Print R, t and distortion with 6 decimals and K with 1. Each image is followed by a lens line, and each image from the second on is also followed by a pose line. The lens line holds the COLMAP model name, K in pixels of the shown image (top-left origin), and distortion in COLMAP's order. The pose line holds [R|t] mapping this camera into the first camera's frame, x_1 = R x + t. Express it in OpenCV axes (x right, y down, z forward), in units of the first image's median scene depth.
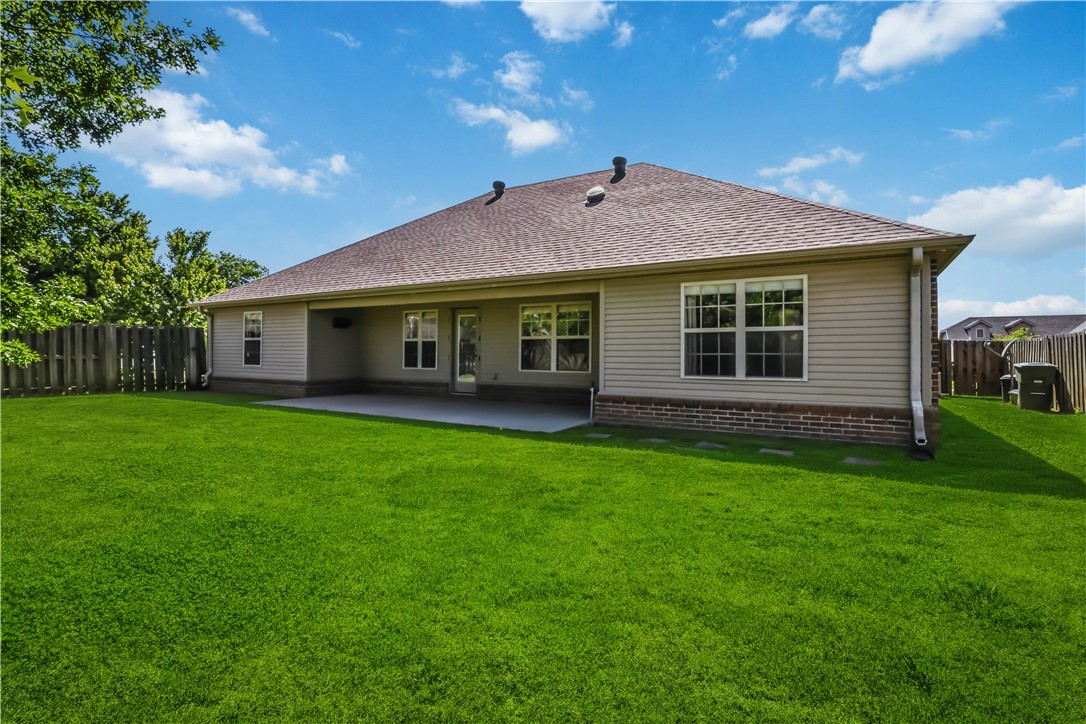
lens RADIAL K [[504.5, 0, 537.3], [0, 504.5, 358.8], [0, 0, 1]] dist [-0.030027, -0.000948]
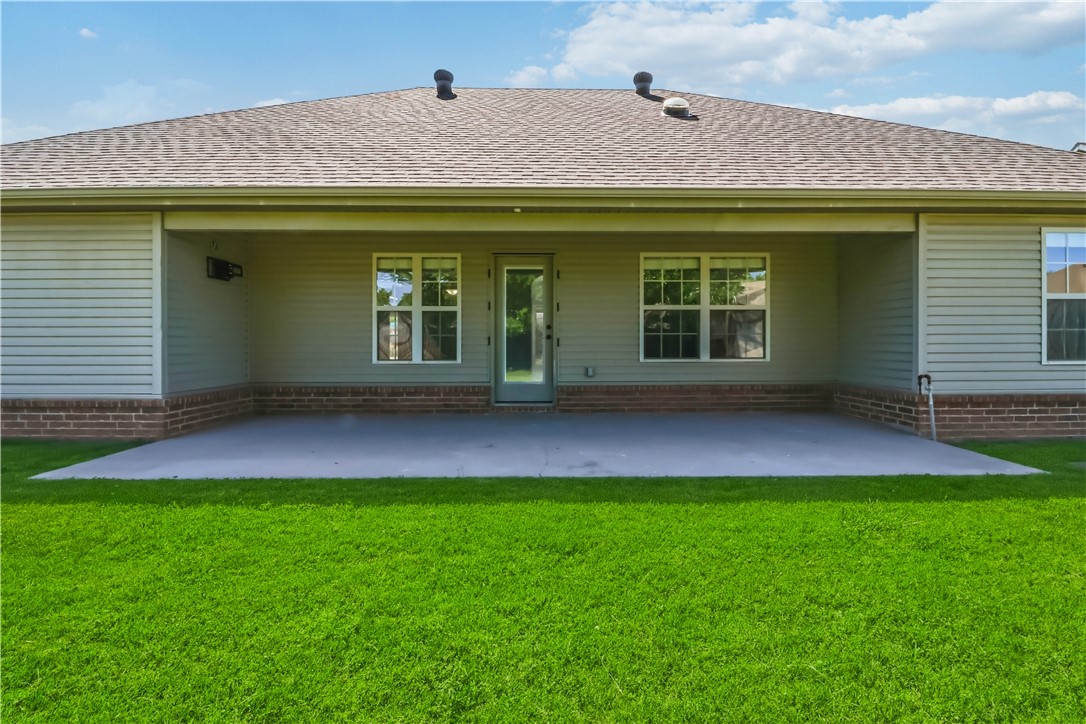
lens RADIAL K [[504.5, 0, 586.0], [0, 504.5, 340.3], [0, 0, 1]] dist [-0.030027, -0.000948]
pose [[0.850770, -0.008765, 0.525466, -0.378140], [0.010822, 0.999941, -0.000841, -0.000535], [-0.525428, 0.006402, 0.850814, 0.468768]]
